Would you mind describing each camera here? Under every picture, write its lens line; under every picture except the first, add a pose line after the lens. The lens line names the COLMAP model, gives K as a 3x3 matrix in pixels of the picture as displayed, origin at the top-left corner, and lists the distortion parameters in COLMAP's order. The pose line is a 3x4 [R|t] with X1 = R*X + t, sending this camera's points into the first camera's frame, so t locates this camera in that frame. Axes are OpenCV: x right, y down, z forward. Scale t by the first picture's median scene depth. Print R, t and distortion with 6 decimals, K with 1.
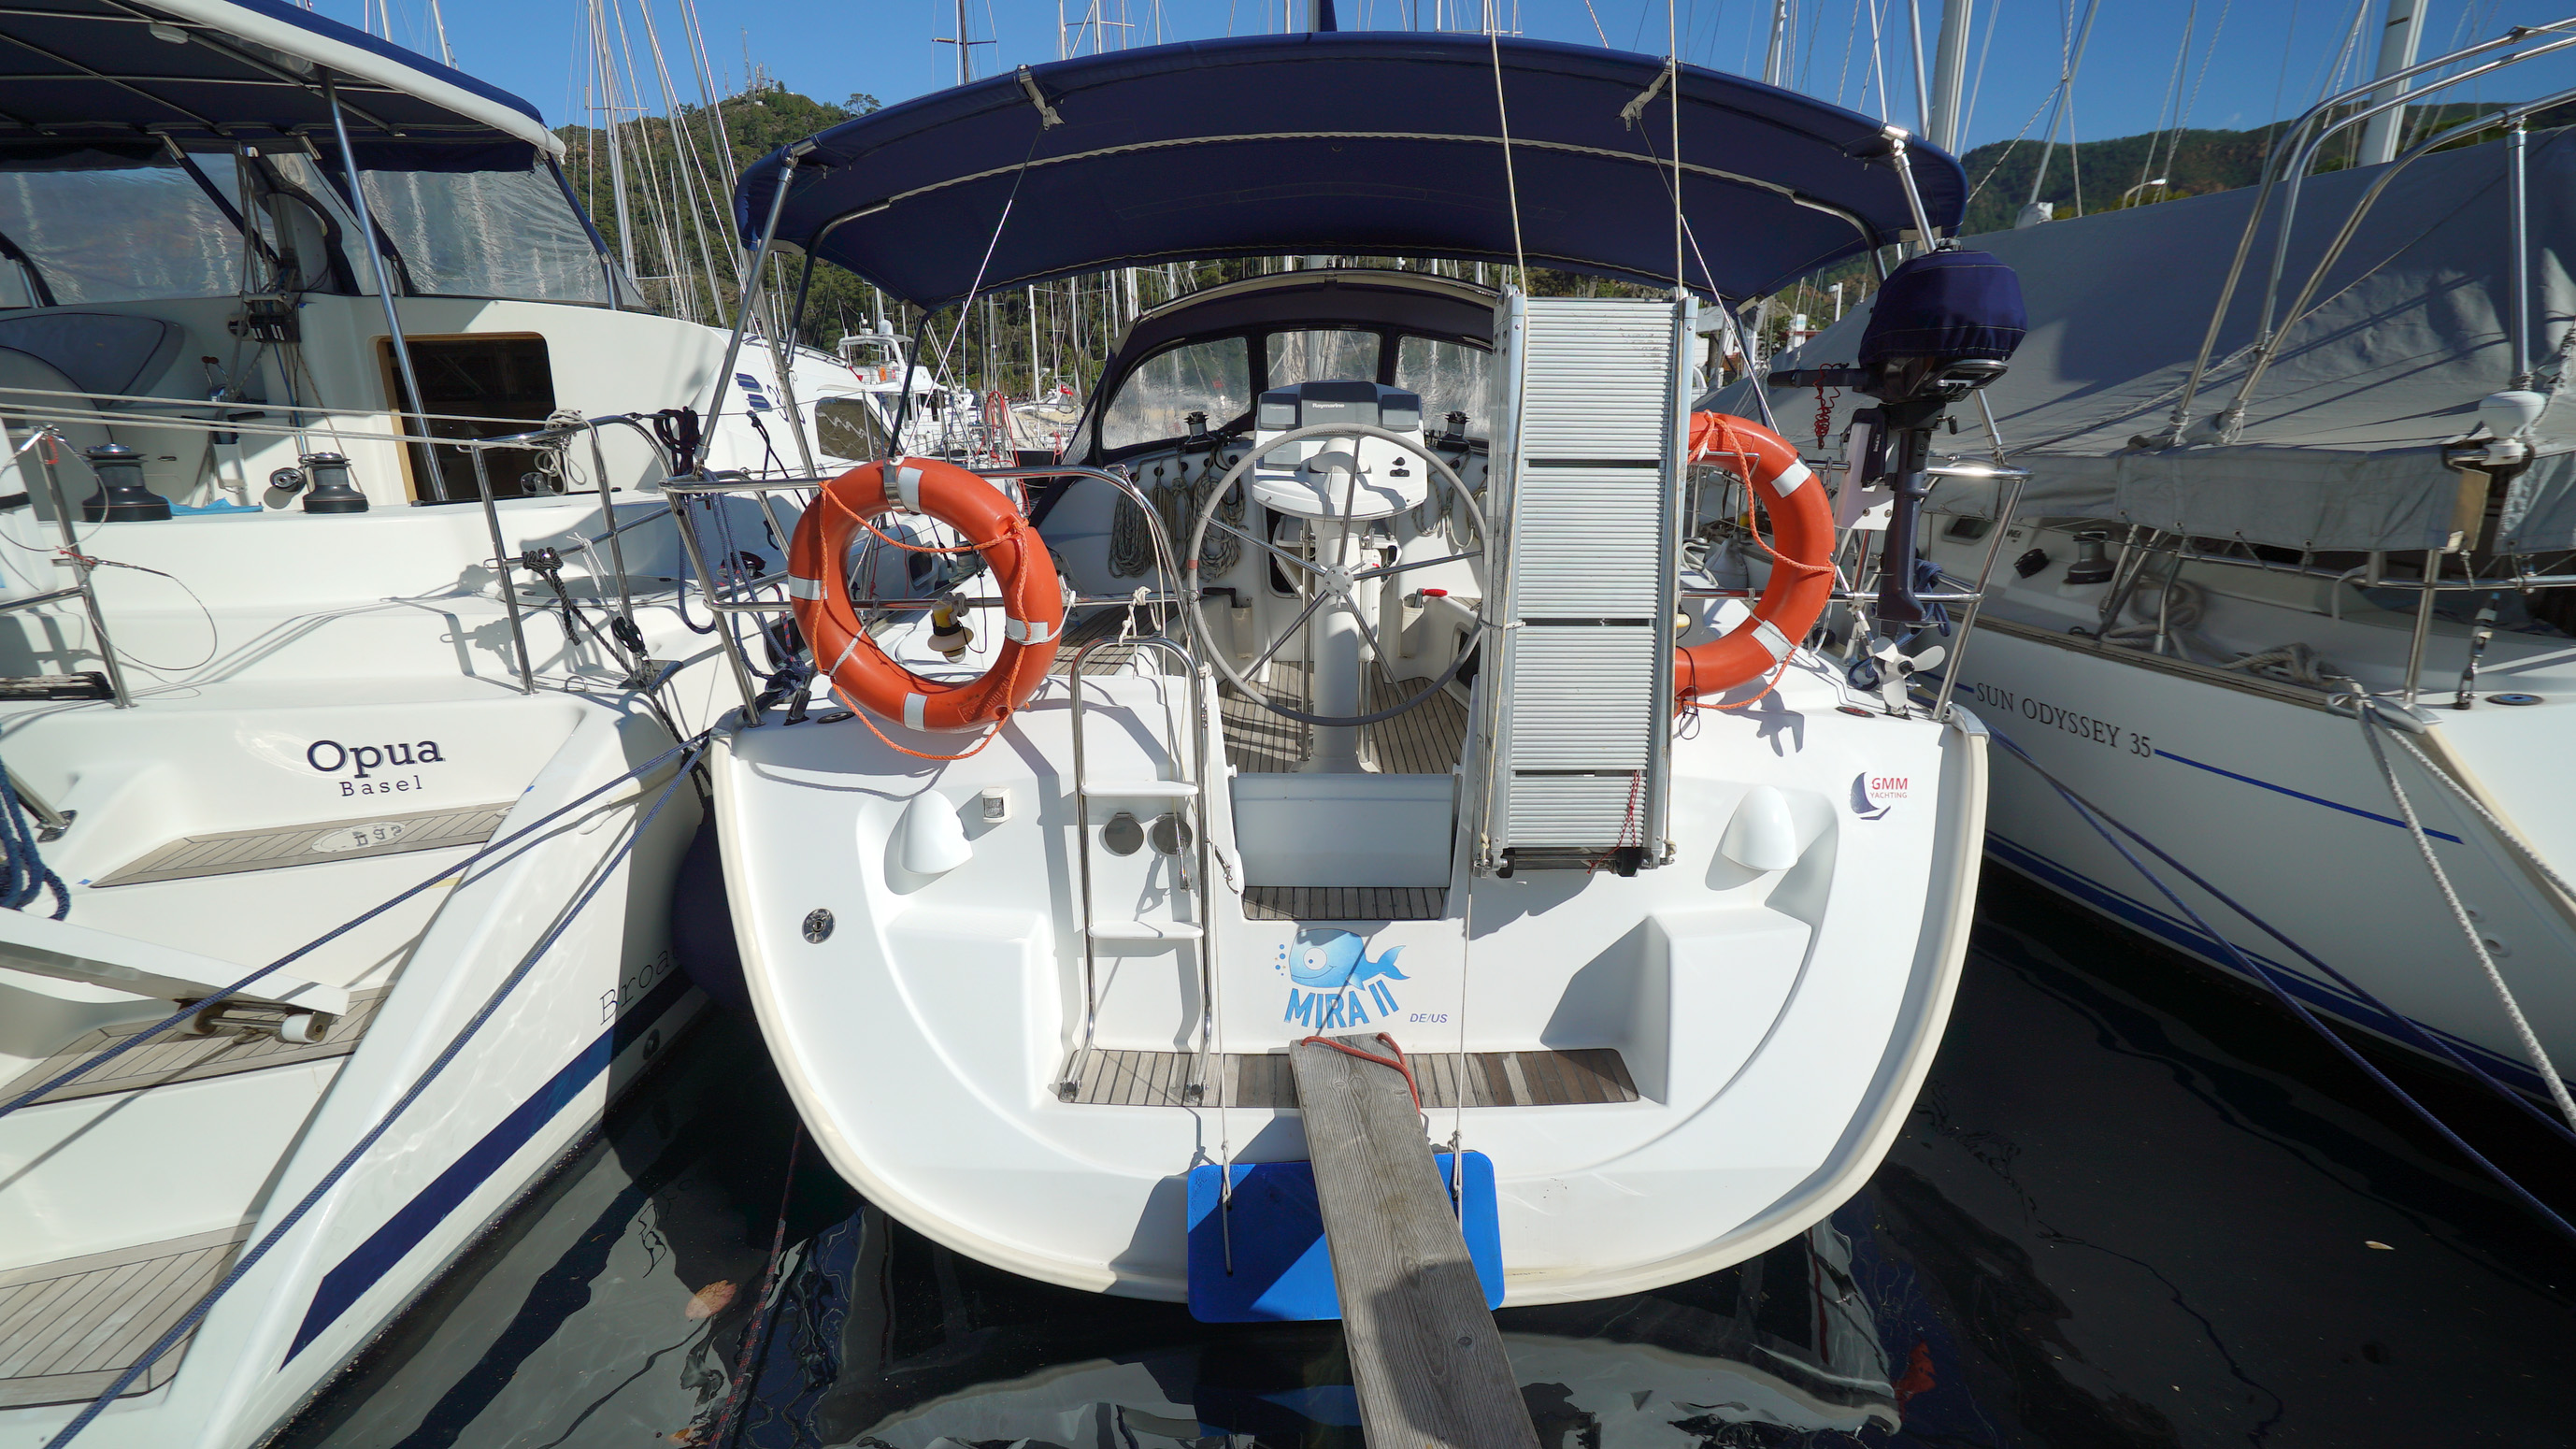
lens RADIAL K [[1162.2, 0, 1286.5], [0, 1162.2, 715.4], [0, 0, 1]] dist [-0.004353, 0.001336]
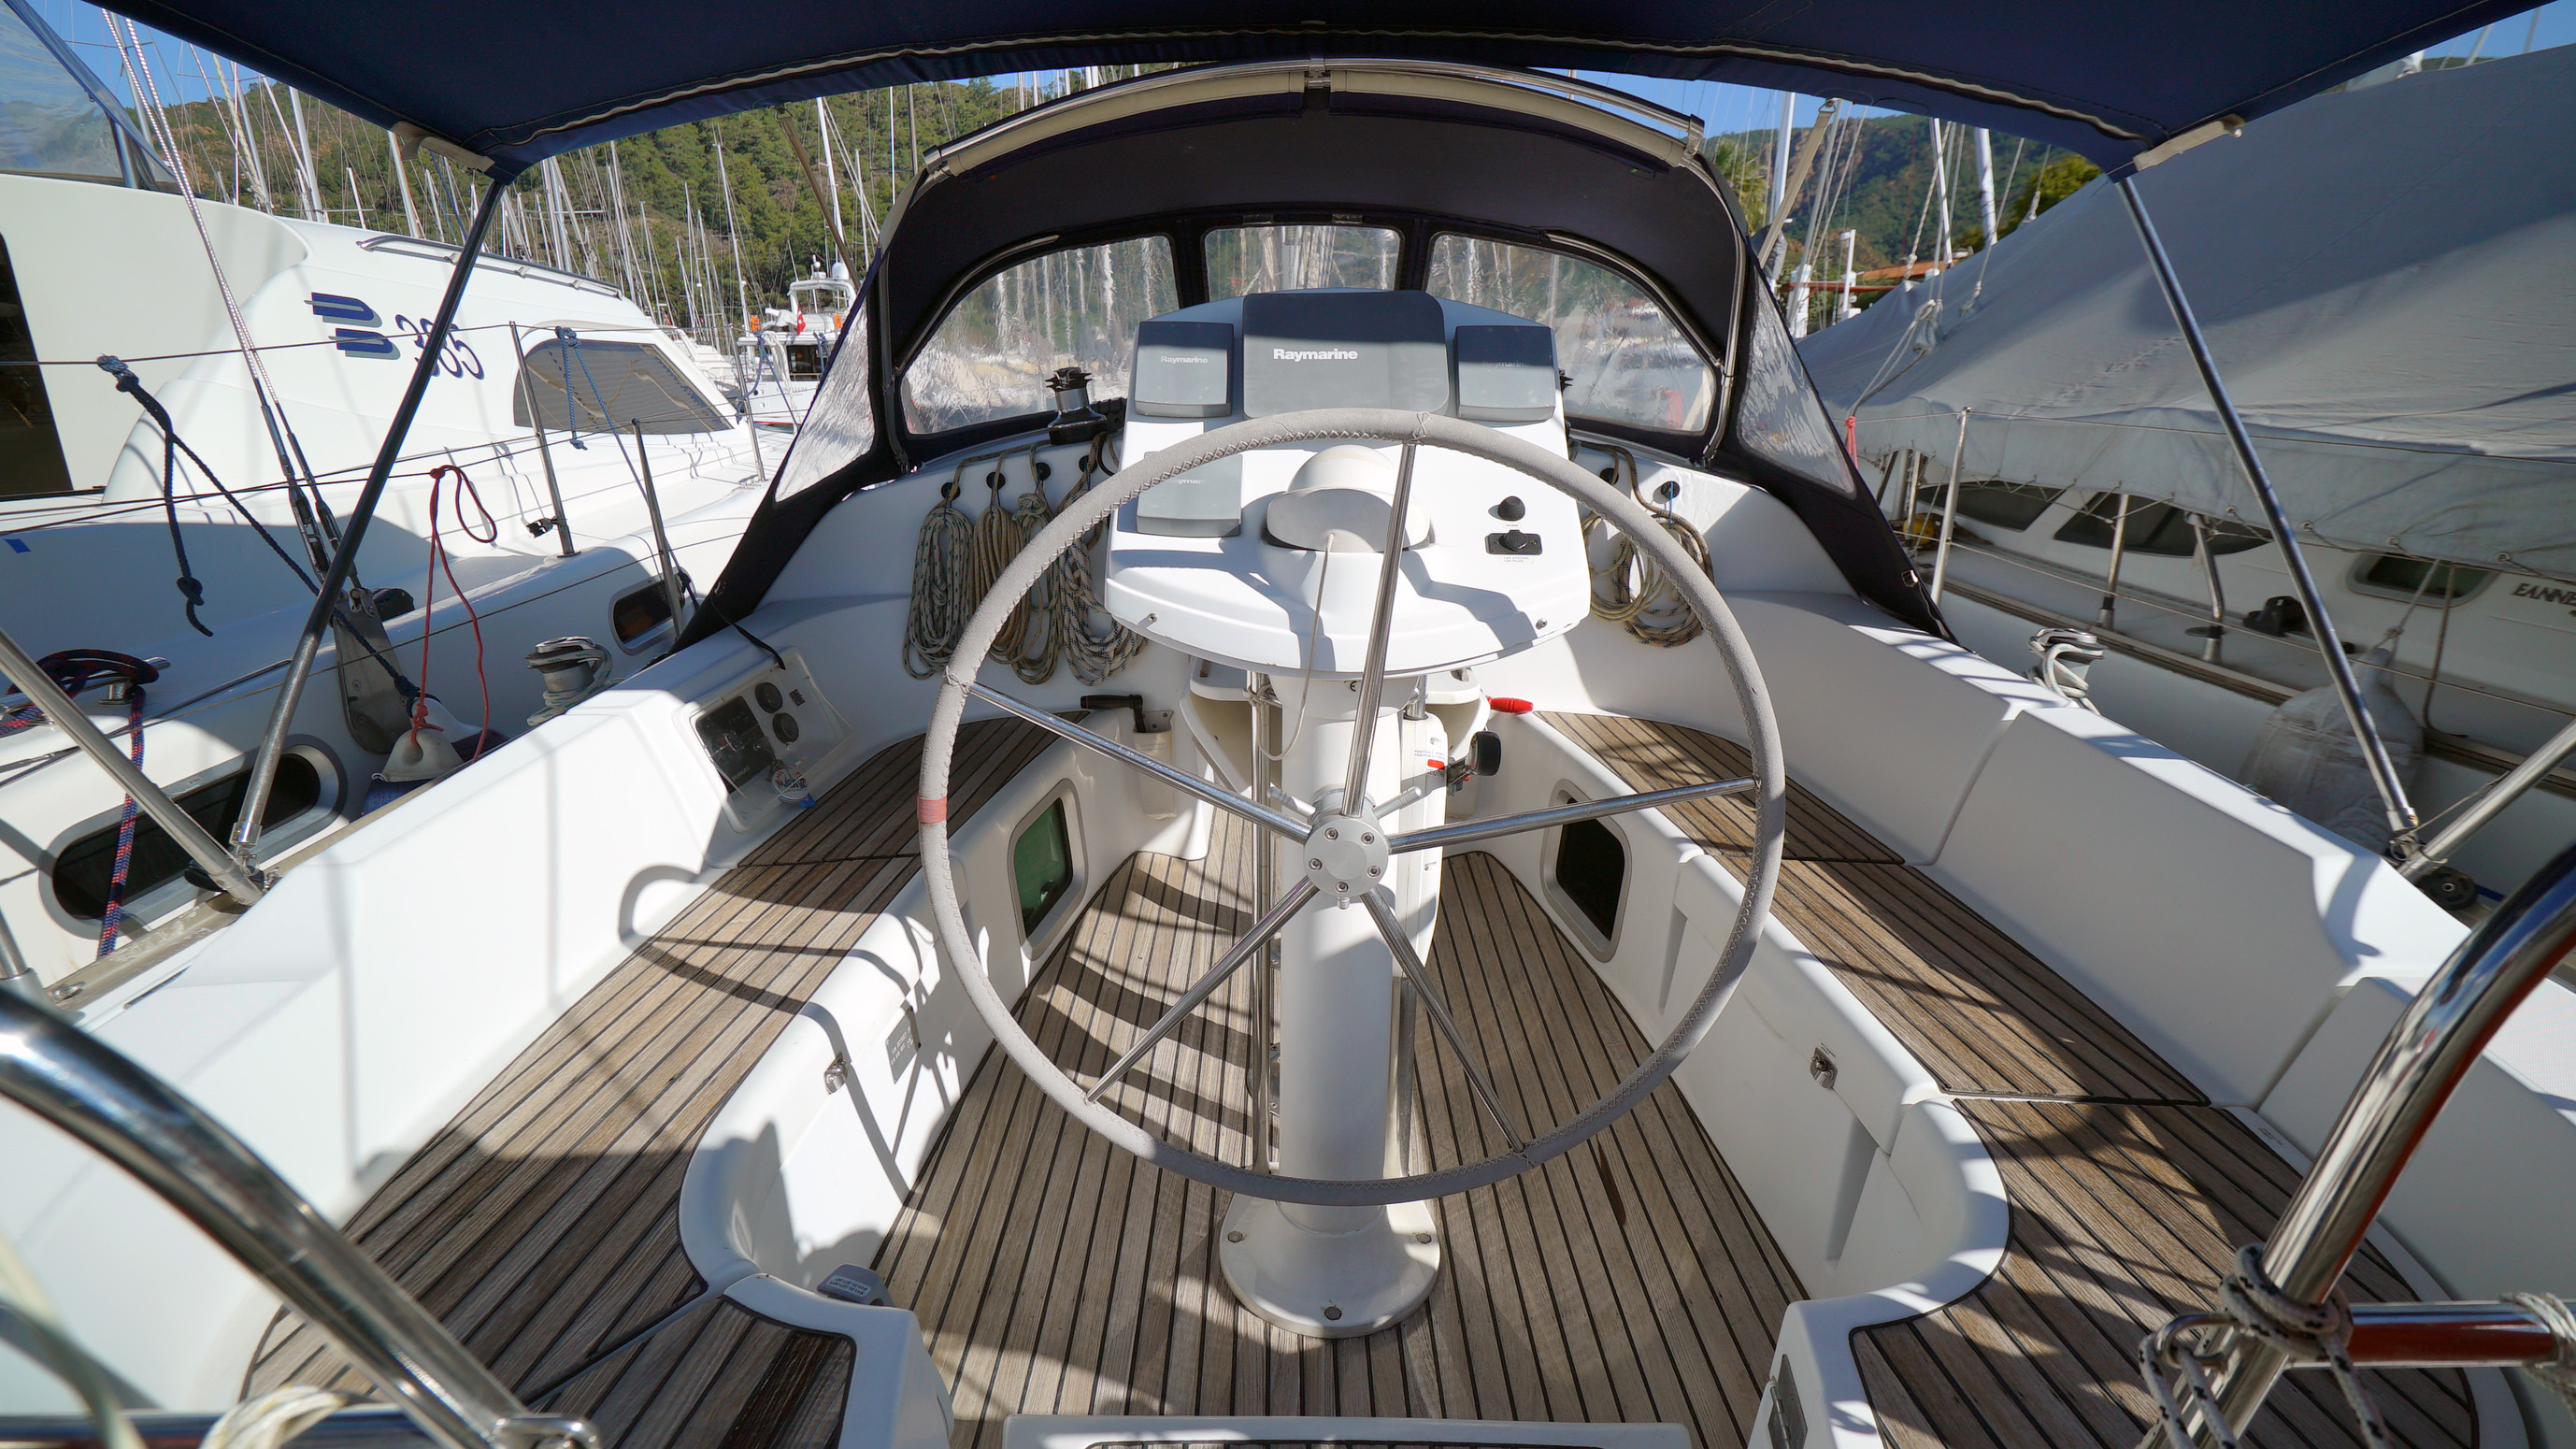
lens RADIAL K [[1162.2, 0, 1289.1], [0, 1162.2, 735.6], [0, 0, 1]] dist [-0.004353, 0.001336]
pose [[0.999828, 0.000250, 0.018521, 0.020164], [-0.001235, 0.998584, 0.053188, -0.165329], [-0.018482, -0.053202, 0.998413, 0.627100]]
